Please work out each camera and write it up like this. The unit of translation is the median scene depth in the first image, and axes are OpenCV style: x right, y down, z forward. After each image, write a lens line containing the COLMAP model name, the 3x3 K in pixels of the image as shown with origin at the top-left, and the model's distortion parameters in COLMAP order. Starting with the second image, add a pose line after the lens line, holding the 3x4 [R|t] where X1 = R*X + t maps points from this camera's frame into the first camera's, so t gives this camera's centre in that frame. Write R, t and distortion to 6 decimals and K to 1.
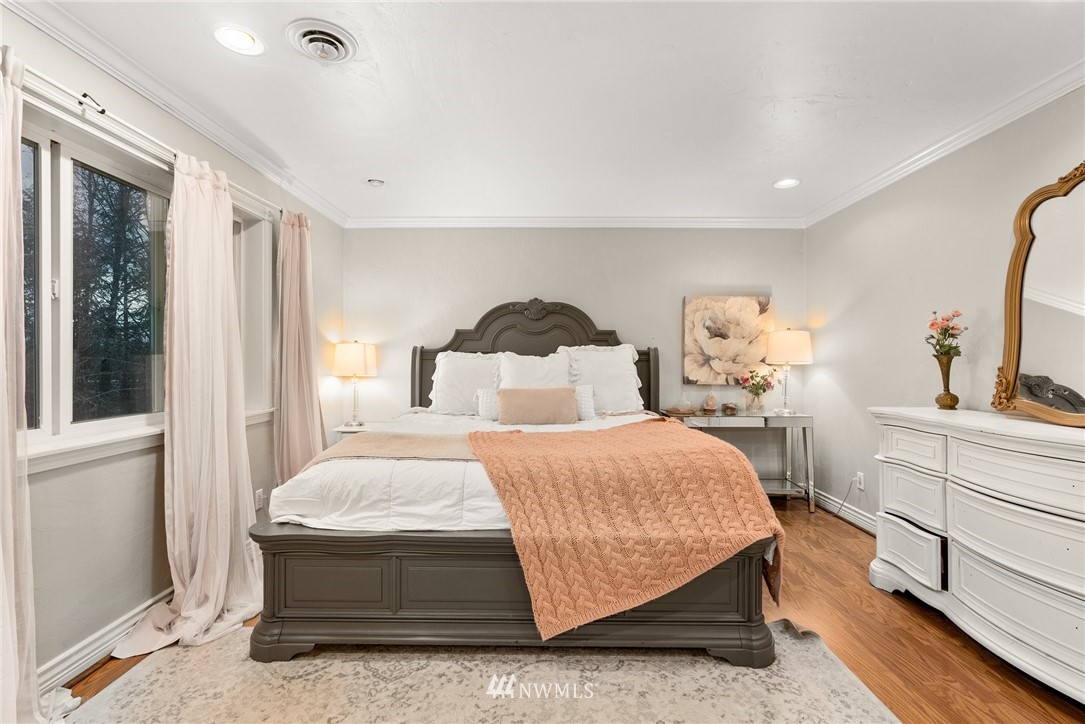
lens RADIAL K [[495.4, 0, 536.0], [0, 495.4, 354.3], [0, 0, 1]] dist [-0.003748, -0.000076]
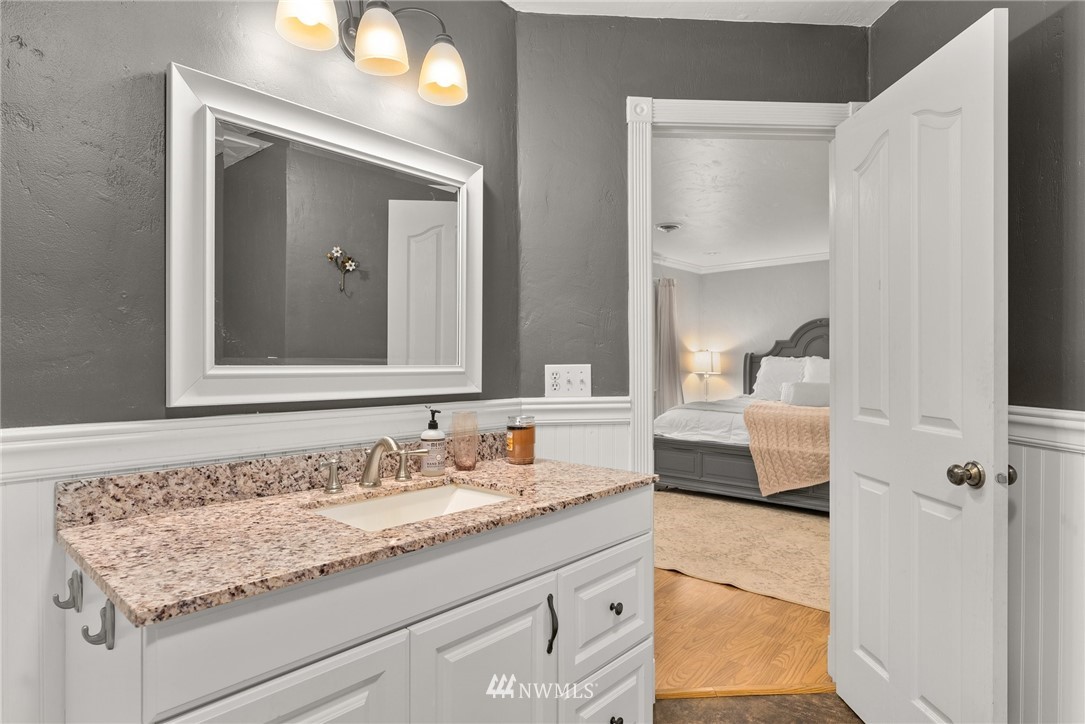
lens RADIAL K [[590.1, 0, 540.7], [0, 590.1, 360.9], [0, 0, 1]] dist [0.002627, 0.000172]
pose [[0.747905, -0.001718, -0.663804, 0.567115], [0.006988, 0.999962, 0.005285, -0.007650], [0.663769, -0.008592, 0.747888, -0.865628]]
